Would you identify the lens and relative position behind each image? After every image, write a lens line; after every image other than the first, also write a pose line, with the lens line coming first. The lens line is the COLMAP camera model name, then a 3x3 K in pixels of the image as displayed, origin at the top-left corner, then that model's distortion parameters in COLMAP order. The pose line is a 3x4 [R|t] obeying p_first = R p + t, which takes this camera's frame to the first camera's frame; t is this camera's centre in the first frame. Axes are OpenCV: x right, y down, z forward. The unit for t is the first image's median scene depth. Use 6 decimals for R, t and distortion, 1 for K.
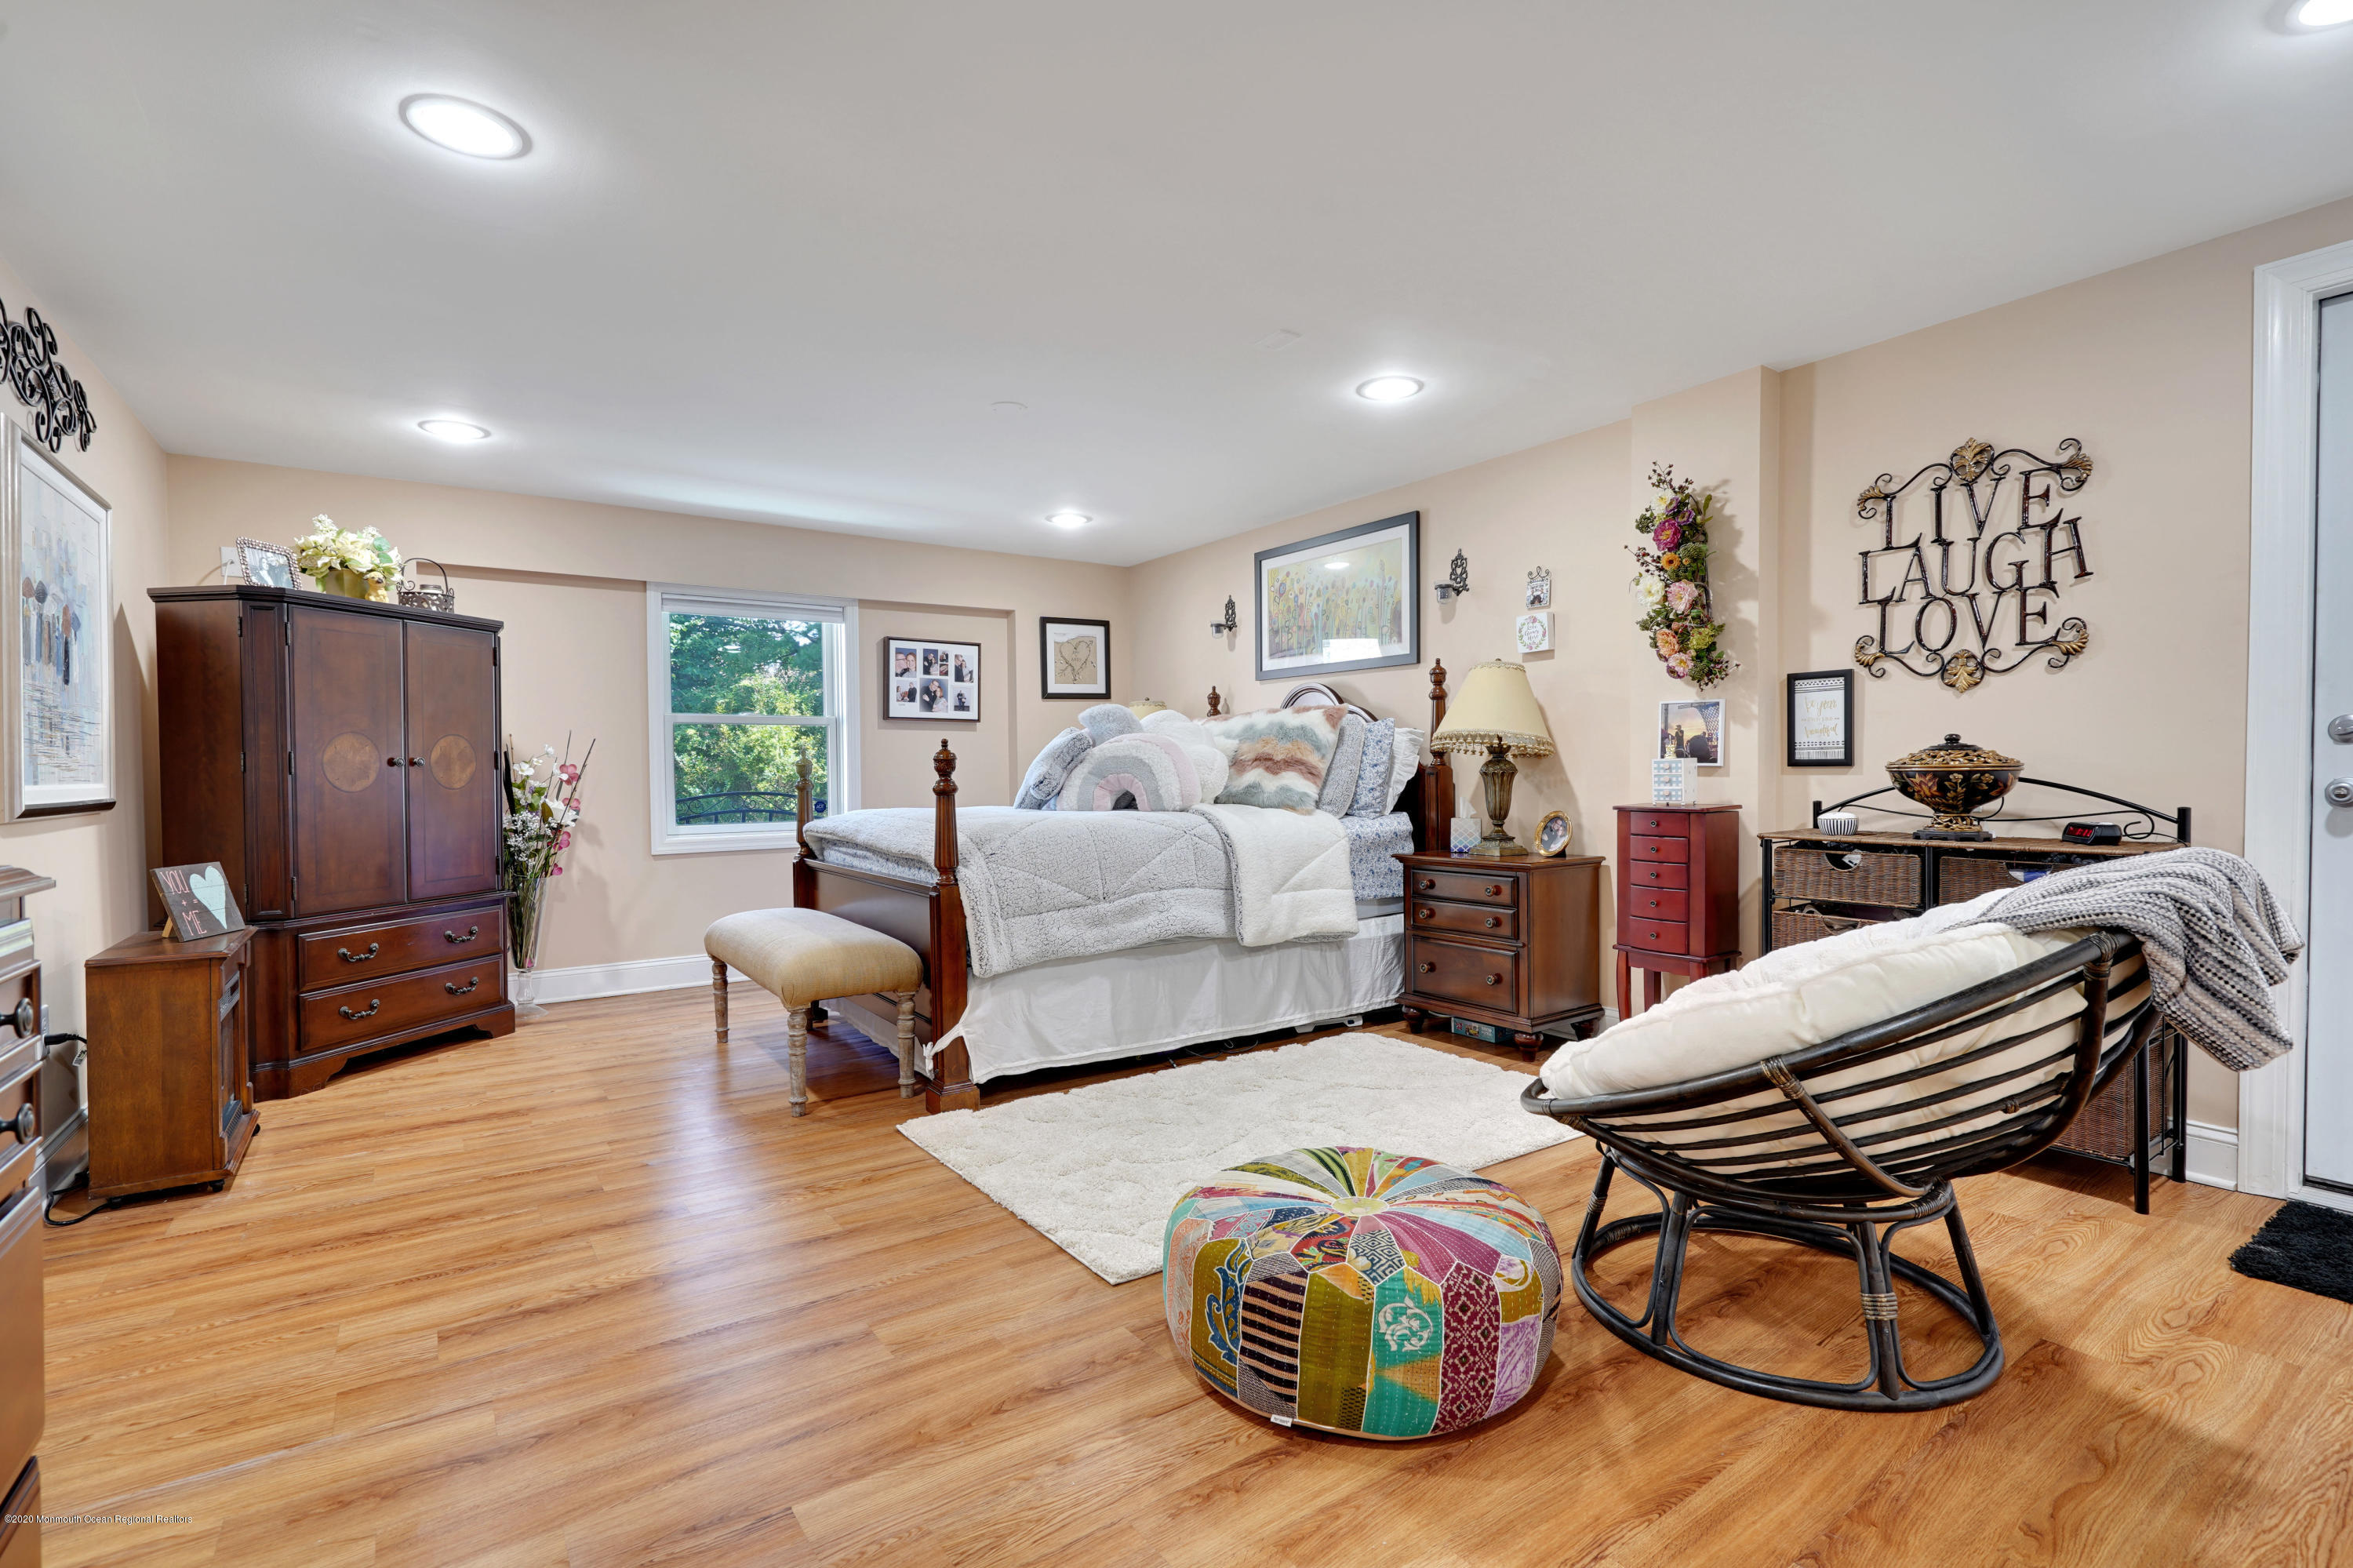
lens RADIAL K [[1065.3, 0, 1170.6], [0, 1065.3, 784.1], [0, 0, 1]] dist [-0.004711, 0.002970]
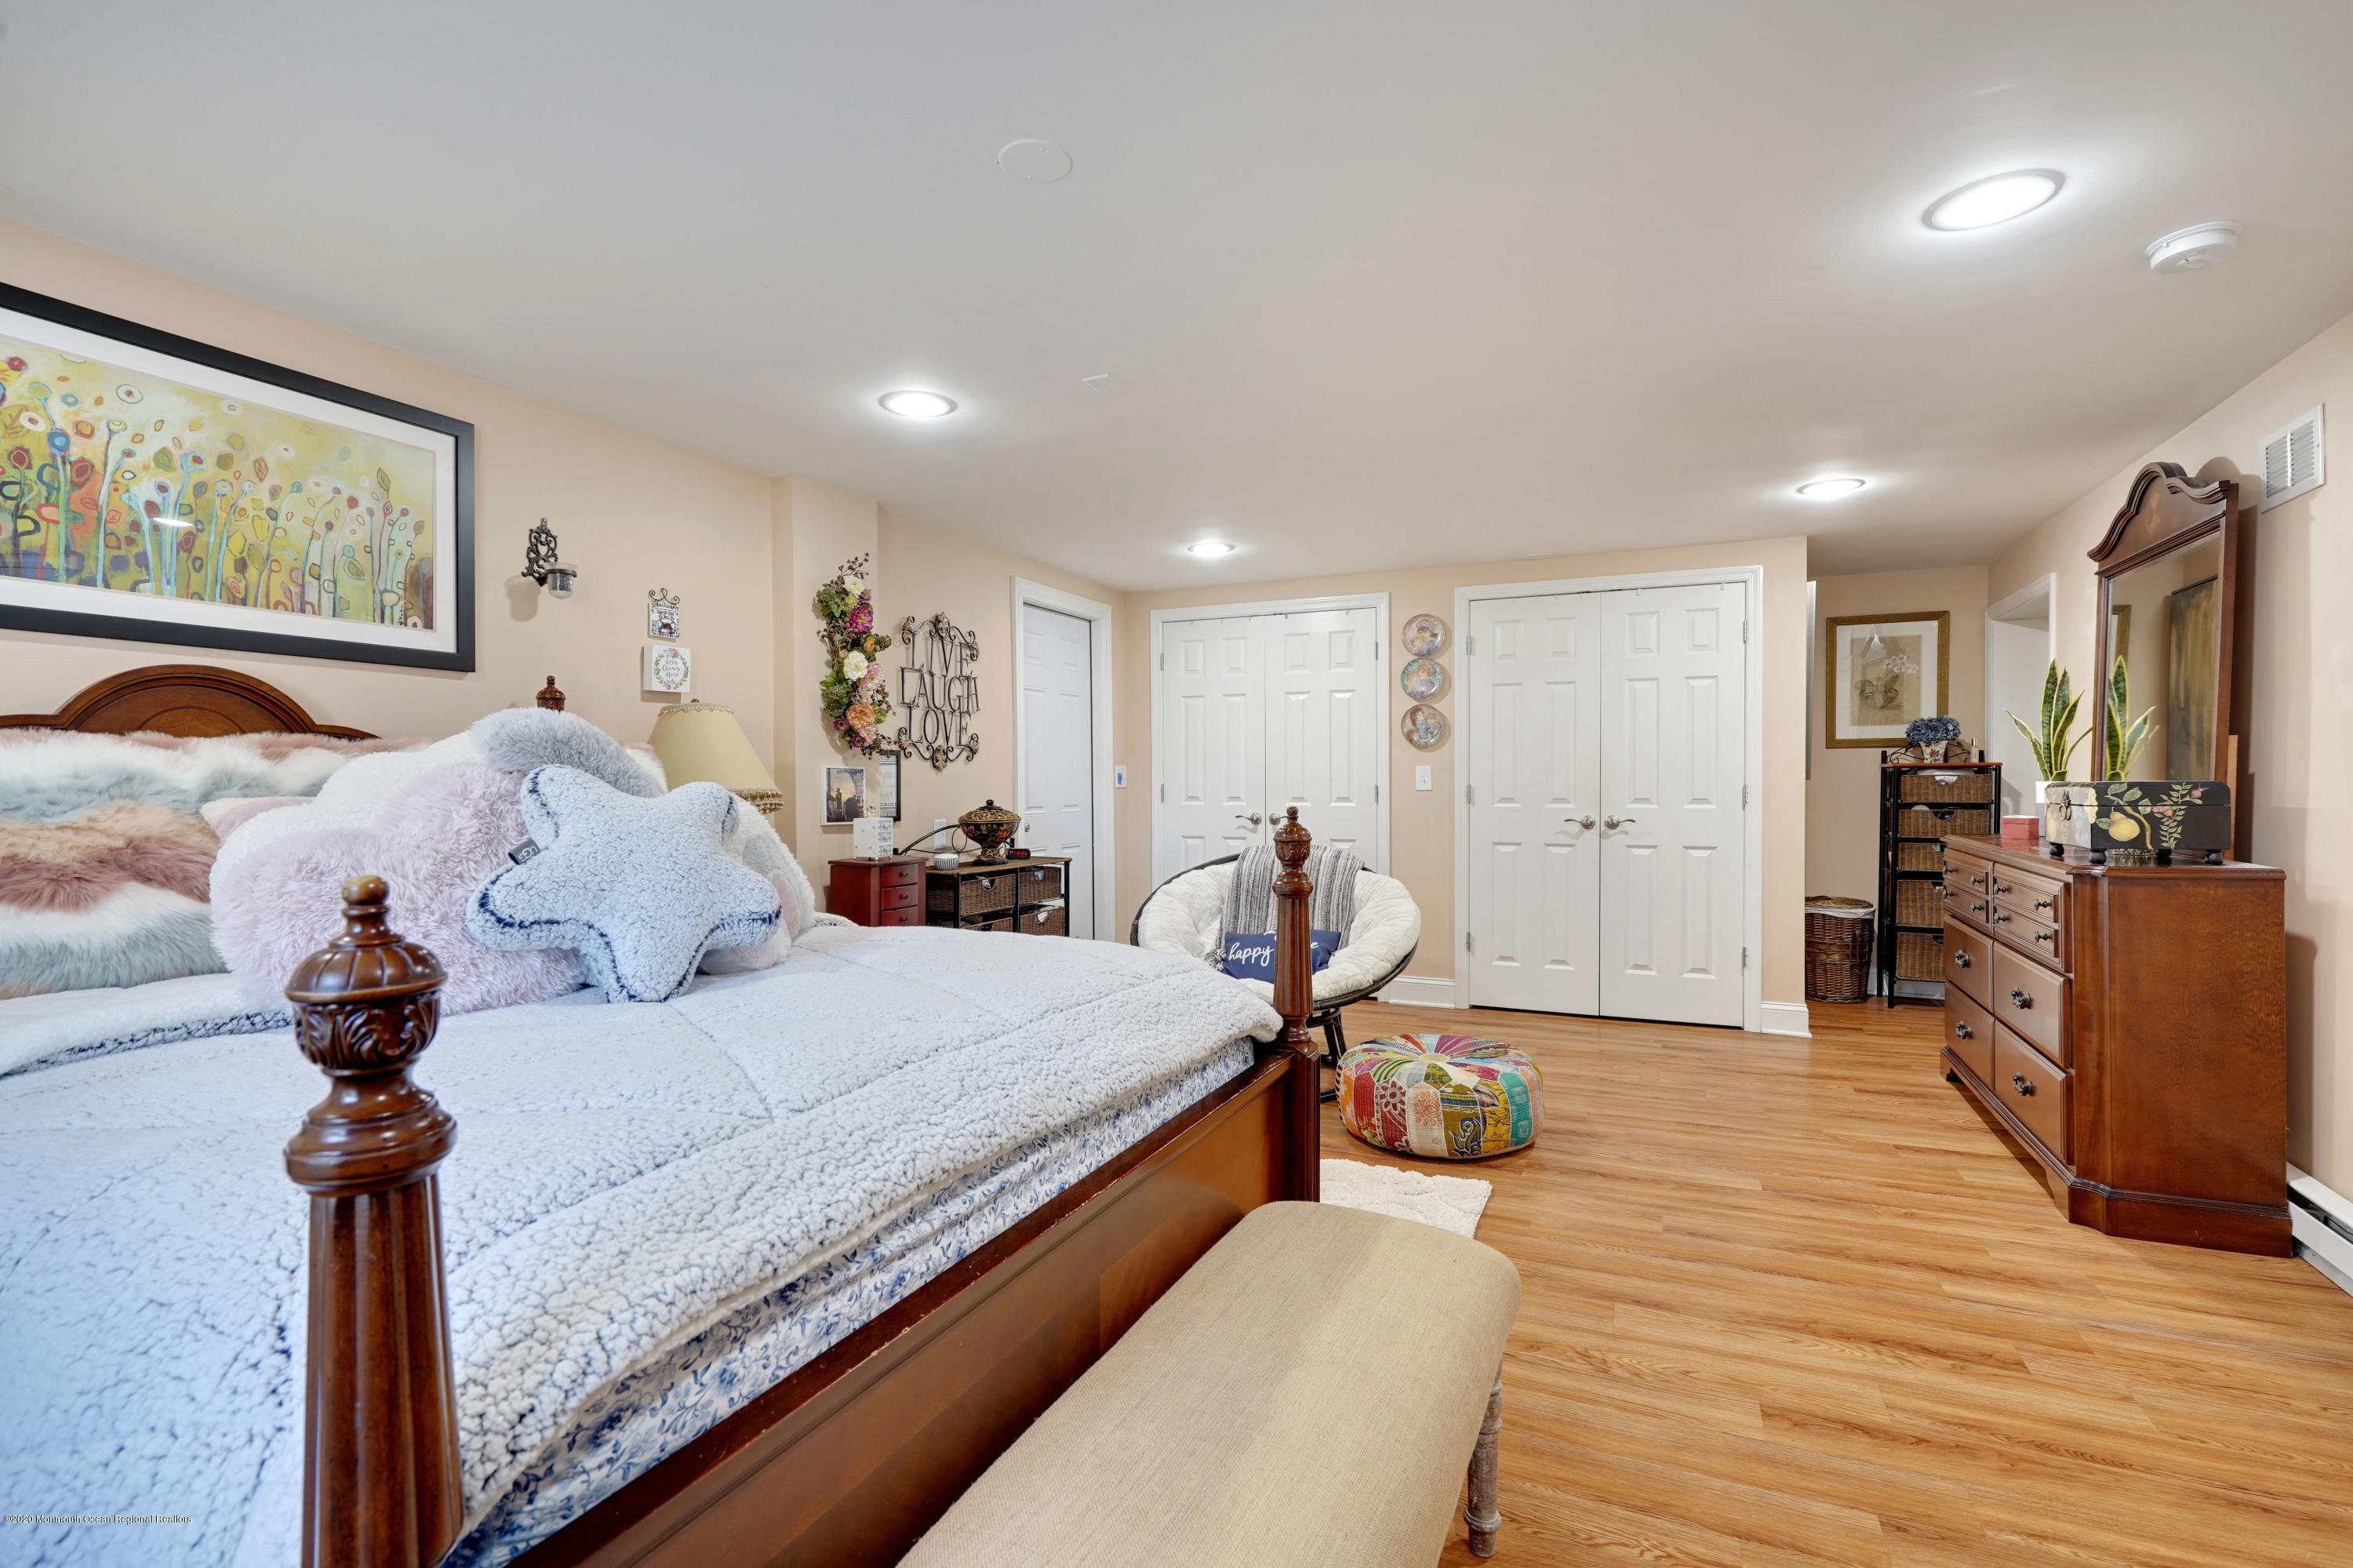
lens RADIAL K [[1065.3, 0, 1175.5], [0, 1065.3, 790.3], [0, 0, 1]] dist [-0.004711, 0.002970]
pose [[-0.505291, 0.004846, 0.862935, -0.792932], [0.022956, 0.999706, 0.007828, -0.065388], [-0.862644, 0.023765, -0.505254, 1.522979]]
